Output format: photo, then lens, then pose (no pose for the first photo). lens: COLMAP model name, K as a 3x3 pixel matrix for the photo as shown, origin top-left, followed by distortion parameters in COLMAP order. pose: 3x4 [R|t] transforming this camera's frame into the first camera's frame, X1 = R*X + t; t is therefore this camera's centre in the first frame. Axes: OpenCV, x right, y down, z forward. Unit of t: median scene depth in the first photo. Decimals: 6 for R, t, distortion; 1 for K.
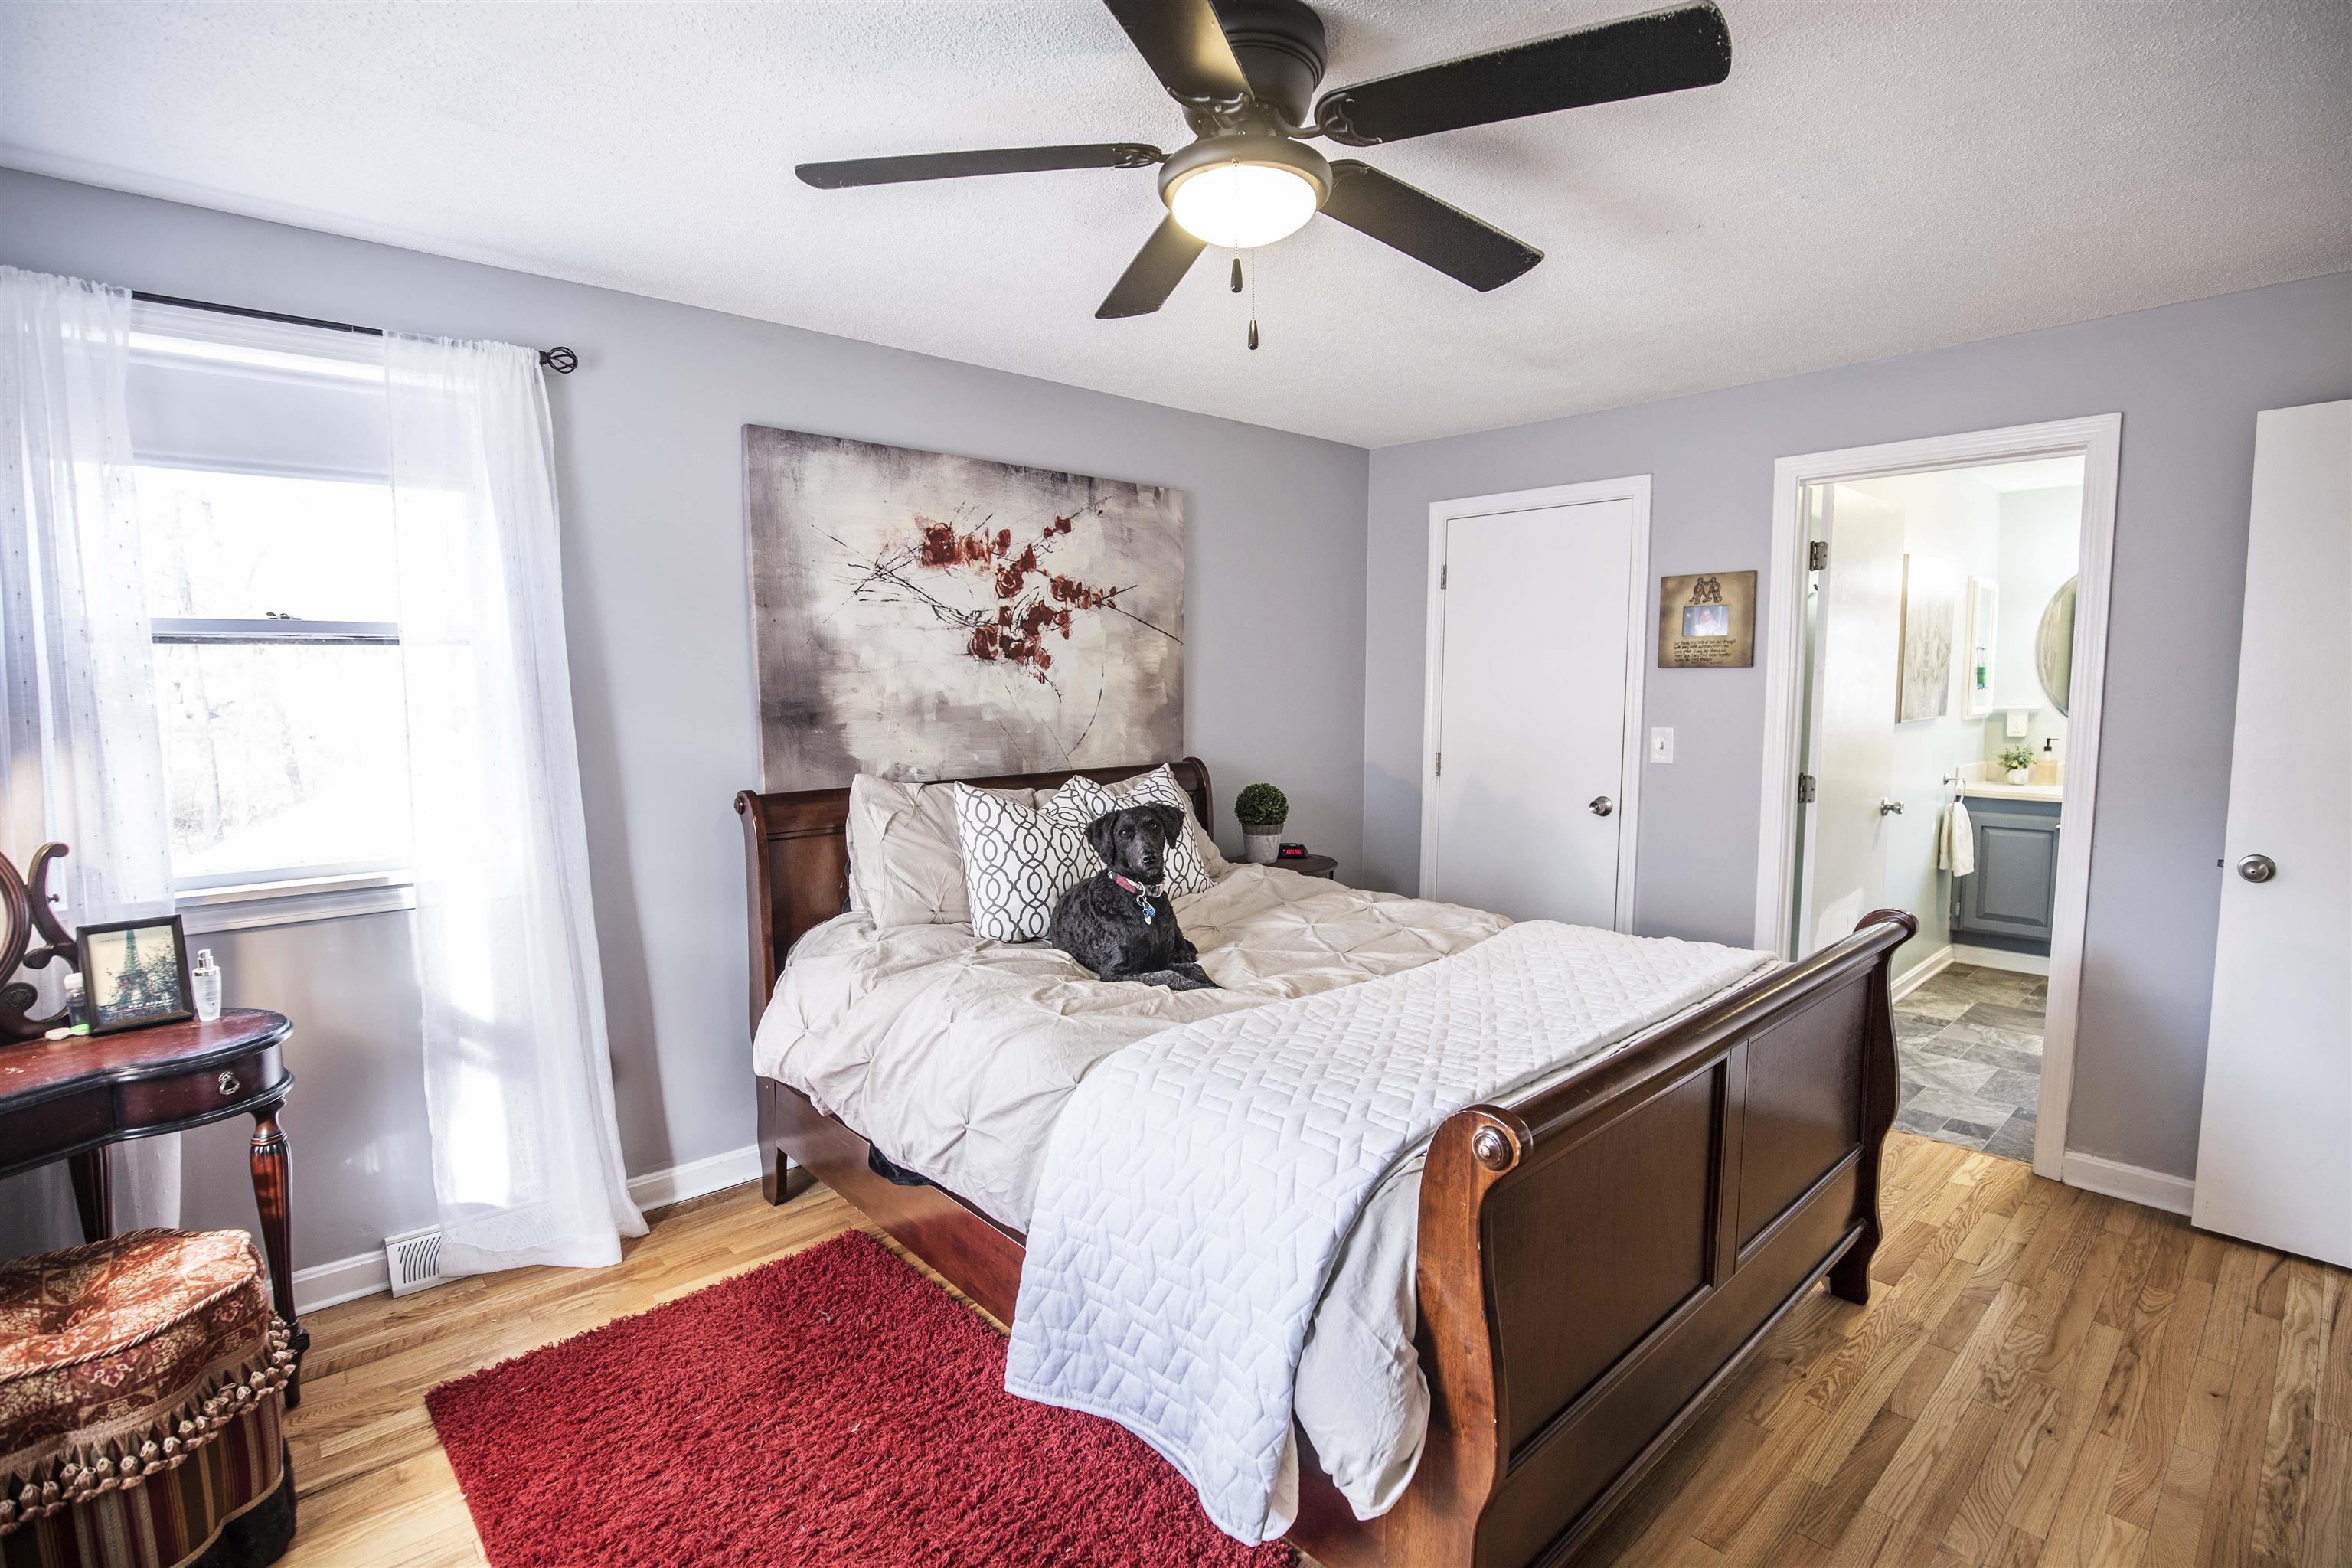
lens RADIAL K [[1074.4, 0, 1177.7], [0, 1074.4, 787.9], [0, 0, 1]] dist [-0.026275, 0.002647]
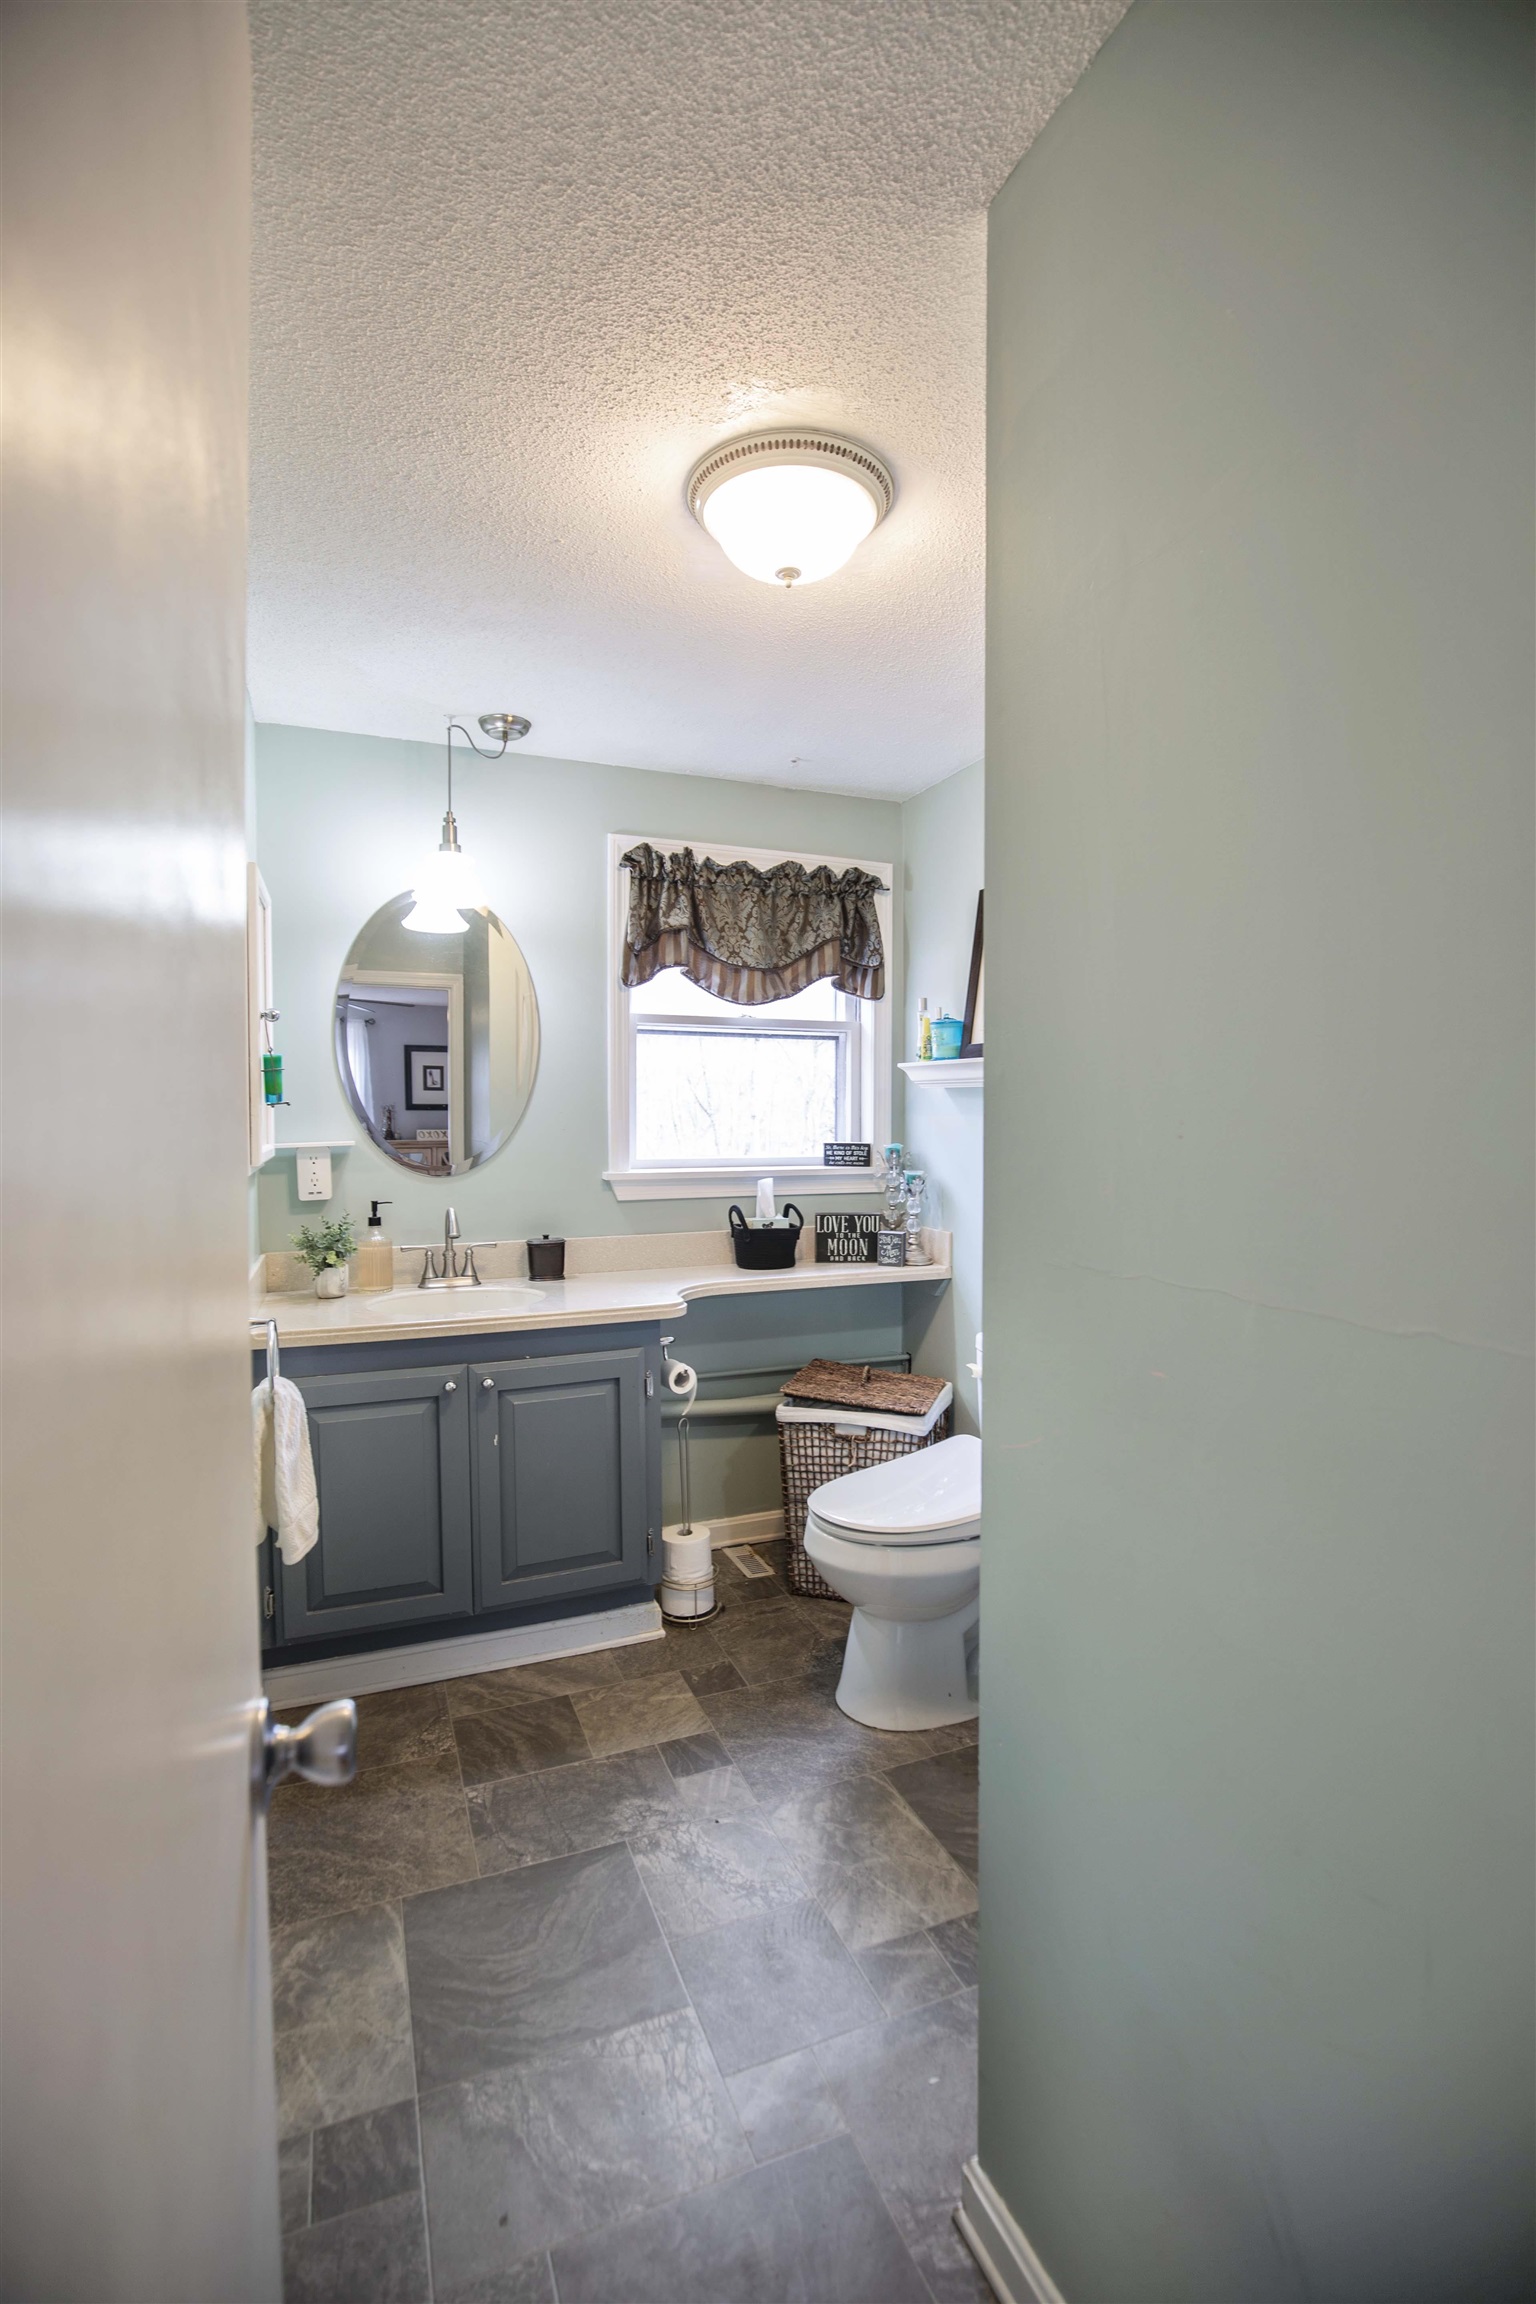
lens RADIAL K [[1052.5, 0, 770.6], [0, 1052.5, 1149.3], [0, 0, 1]] dist [-0.026275, 0.002647]
pose [[0.329189, -0.024606, 0.943943, 0.395211], [0.091298, 0.995806, -0.005881, -0.051333], [-0.939840, 0.088116, 0.330055, 0.636554]]
